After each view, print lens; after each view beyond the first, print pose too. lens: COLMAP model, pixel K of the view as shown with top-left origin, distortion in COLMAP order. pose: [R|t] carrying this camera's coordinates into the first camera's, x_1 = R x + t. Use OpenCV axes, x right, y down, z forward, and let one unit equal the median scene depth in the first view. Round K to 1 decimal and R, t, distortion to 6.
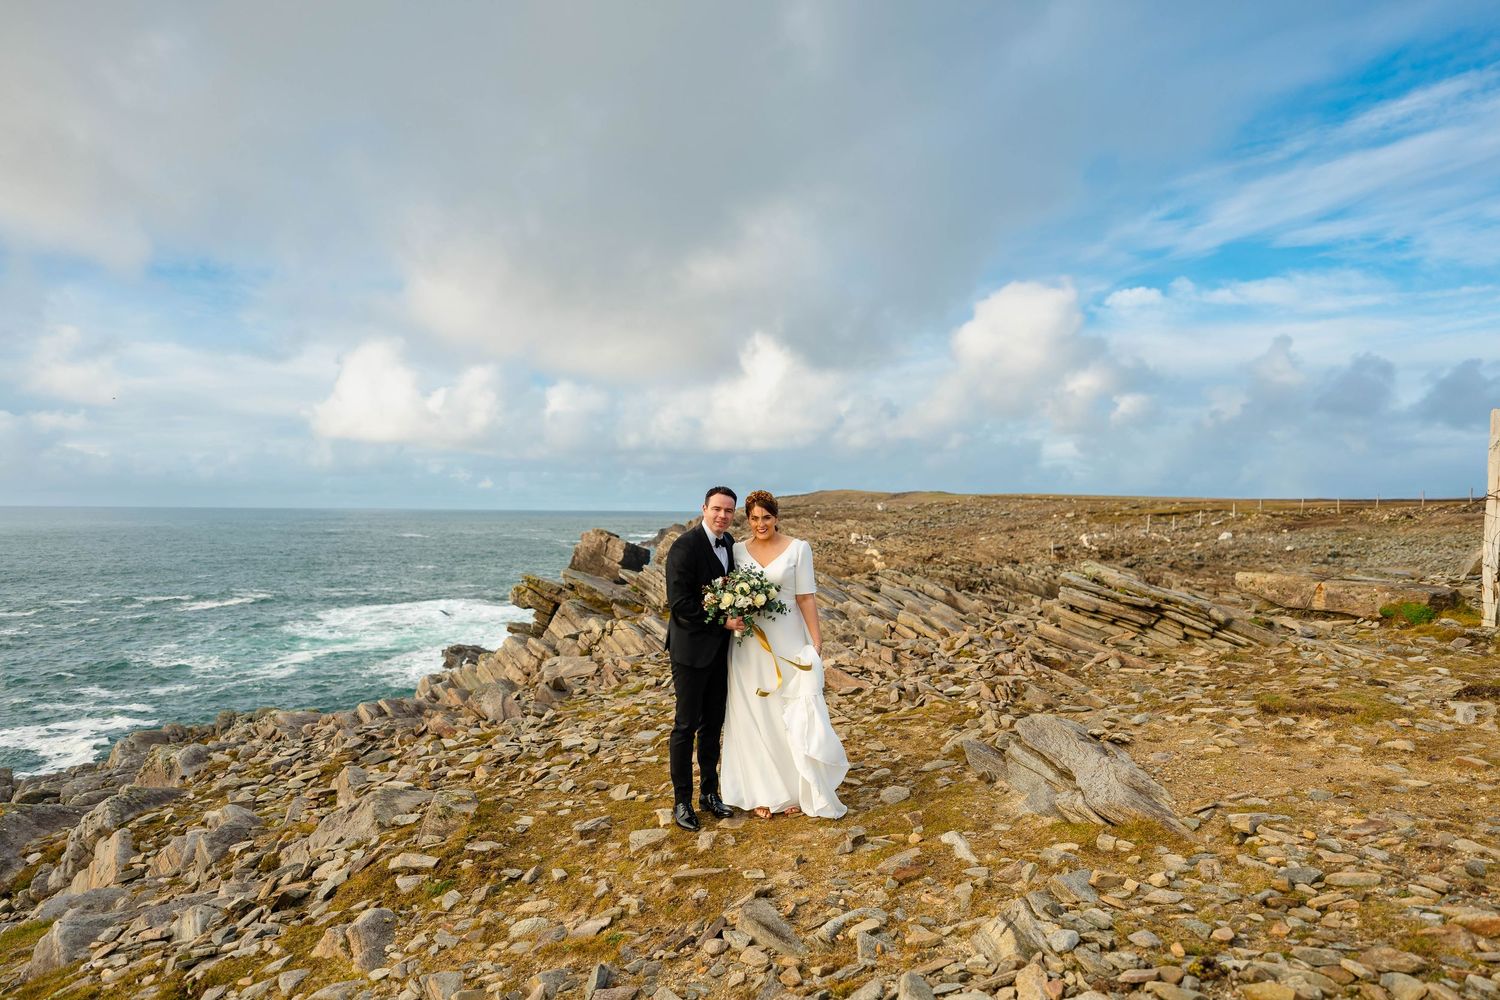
lens RADIAL K [[806.6, 0, 761.2], [0, 806.6, 487.2], [0, 0, 1]] dist [-0.004902, 0.003063]
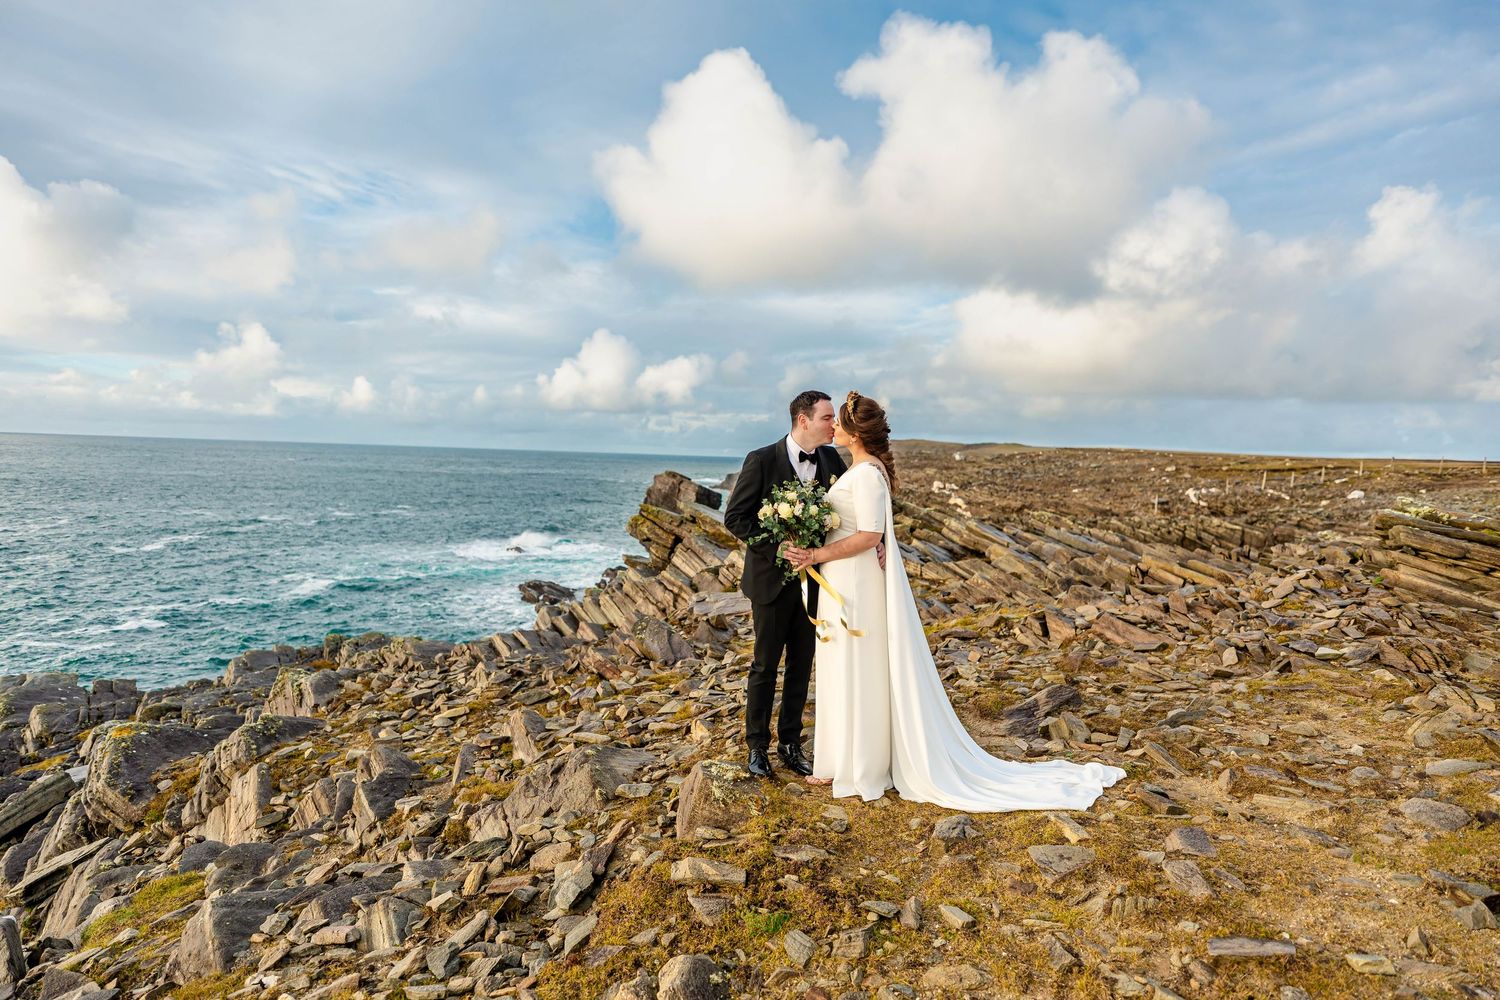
lens RADIAL K [[806.6, 0, 746.5], [0, 806.6, 475.1], [0, 0, 1]] dist [-0.004902, 0.003063]
pose [[0.995190, 0.027128, -0.094128, -0.173835], [-0.022438, 0.998470, 0.050535, 0.050018], [0.095355, -0.048180, 0.994277, 0.175863]]
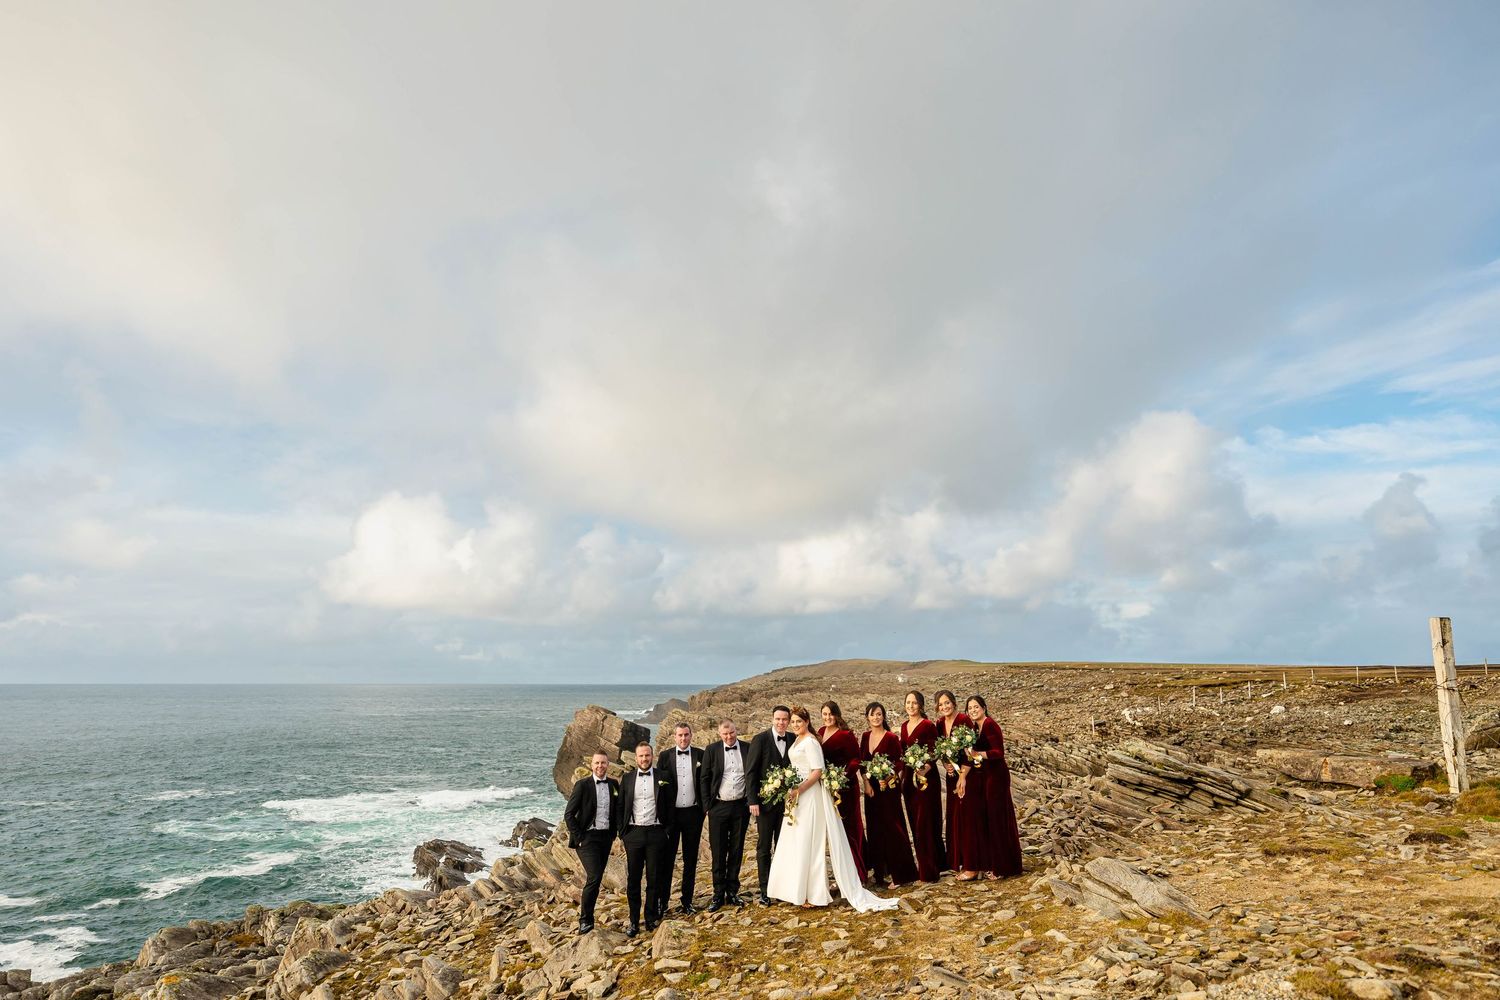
lens RADIAL K [[886.9, 0, 760.7], [0, 886.9, 499.0], [0, 0, 1]] dist [-0.007568, 0.007146]
pose [[0.999972, -0.007469, 0.000107, -0.135756], [0.007374, 0.984729, -0.173938, -0.036145], [0.001194, 0.173934, 0.984757, -0.345508]]
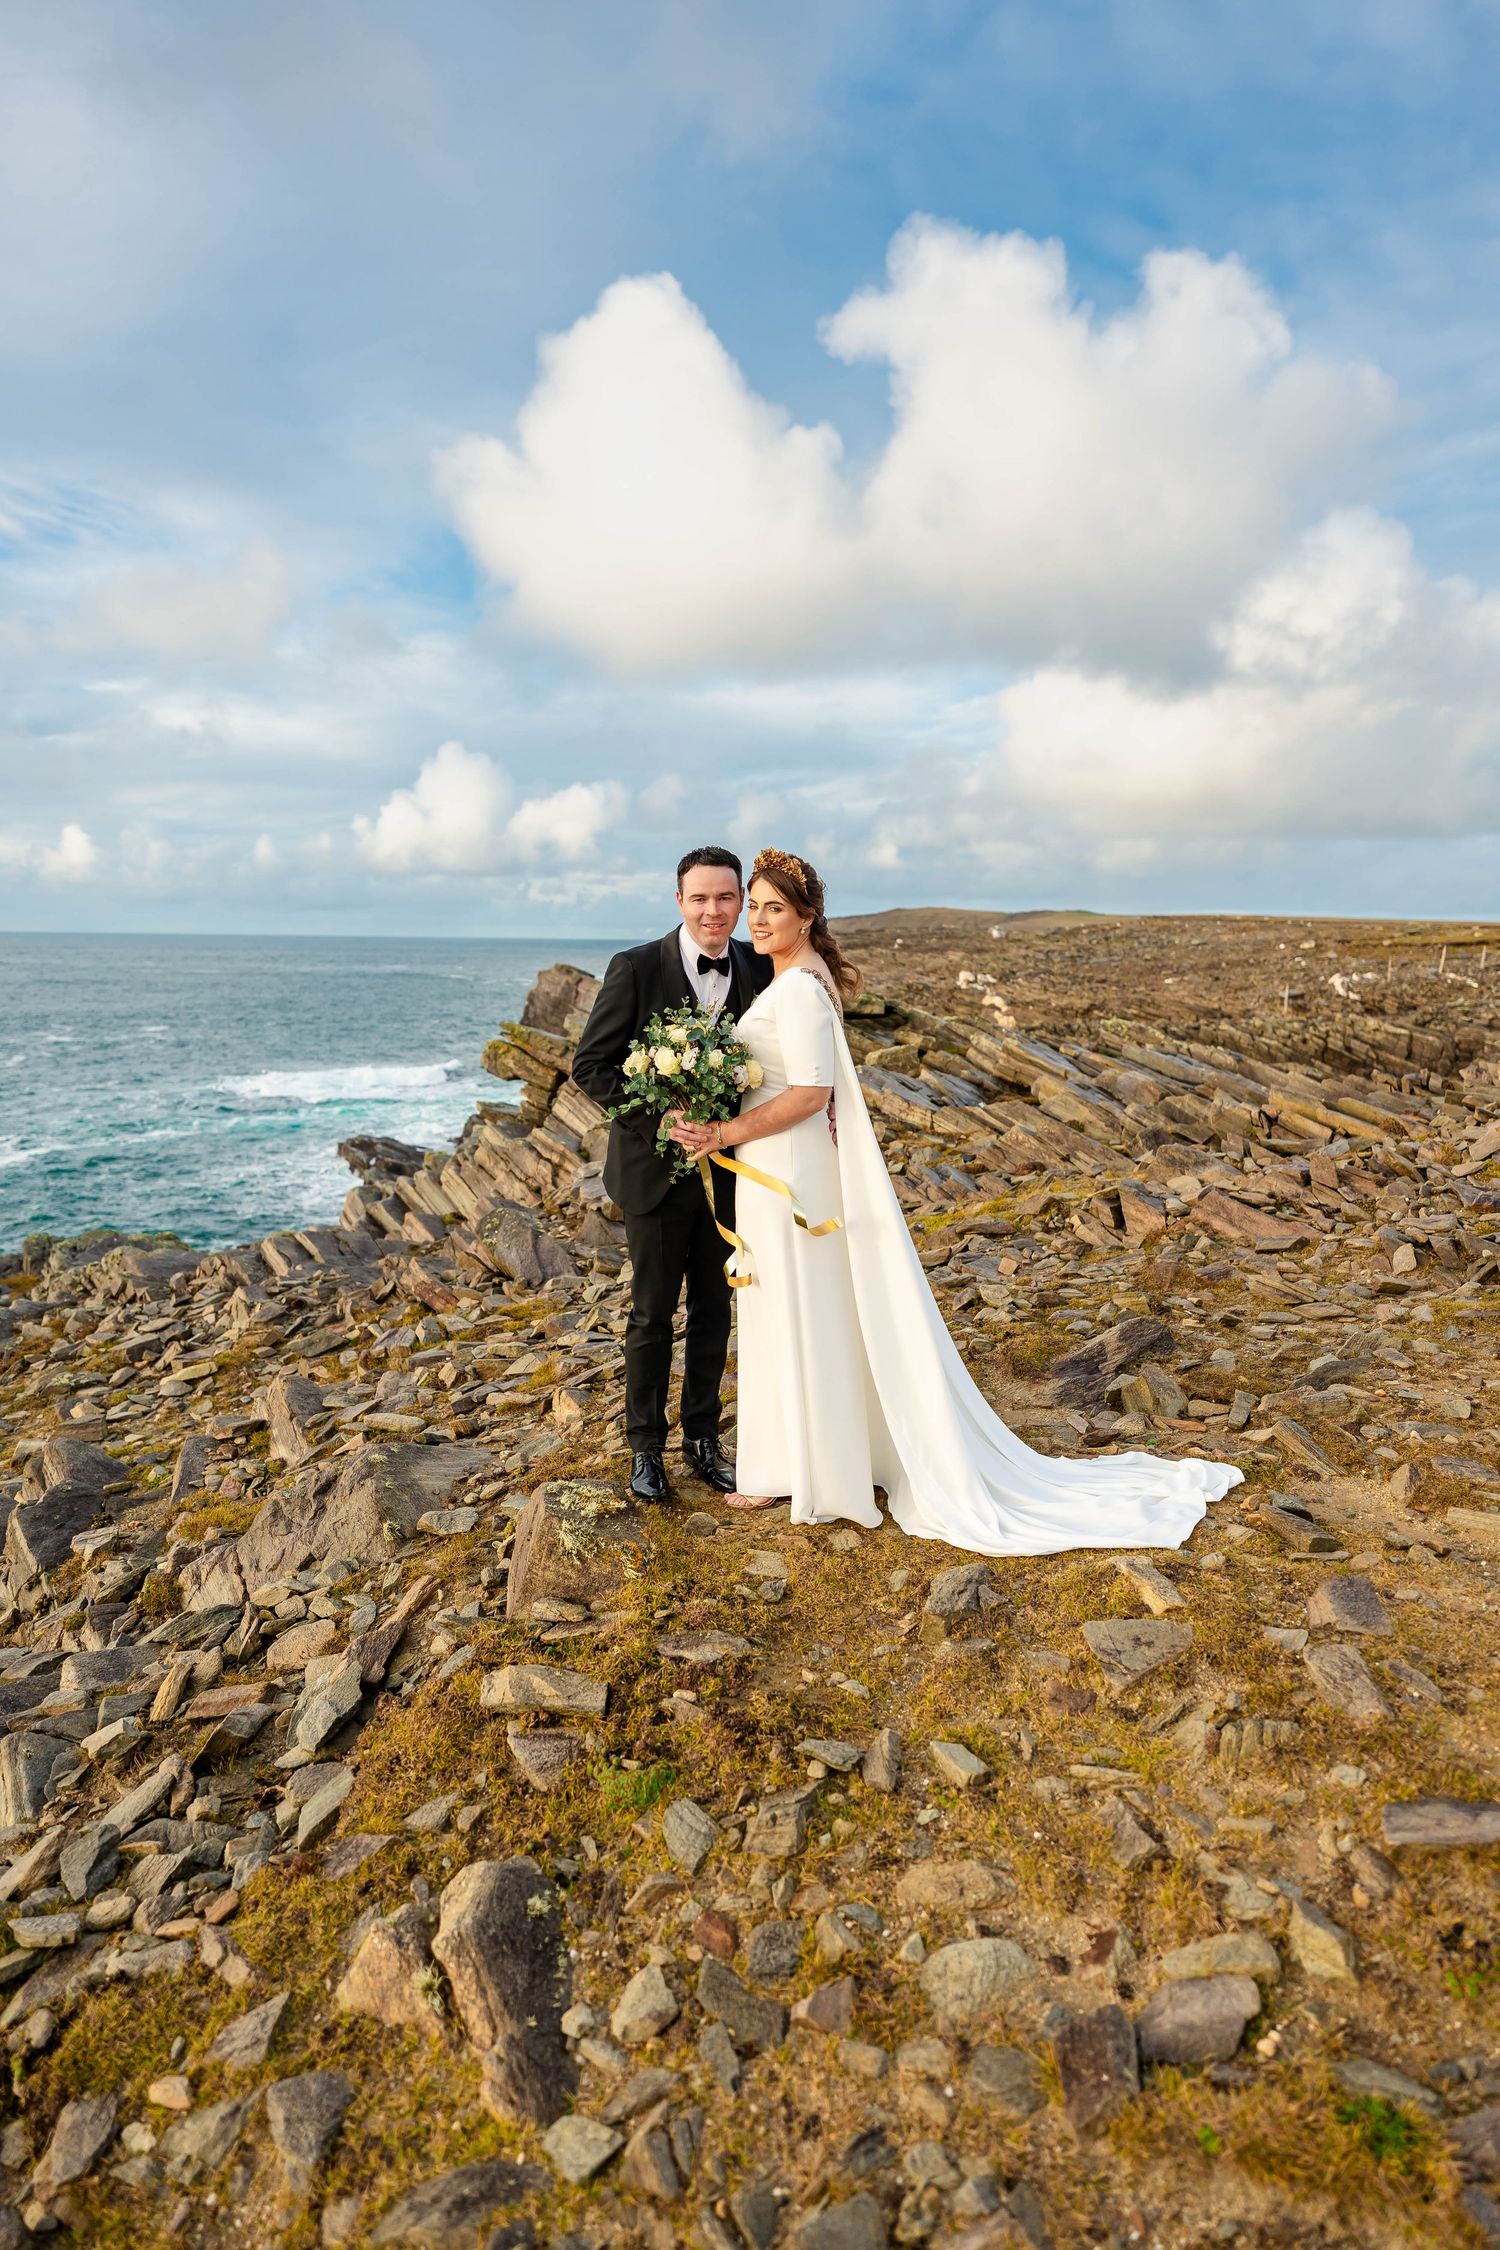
lens RADIAL K [[1209.9, 0, 744.6], [0, 1209.9, 1101.1], [0, 0, 1]] dist [-0.004902, 0.003063]
pose [[0.999083, 0.009801, -0.041690, -0.156802], [-0.002993, 0.987060, 0.160326, 0.043061], [0.042722, -0.160054, 0.986183, 0.235414]]
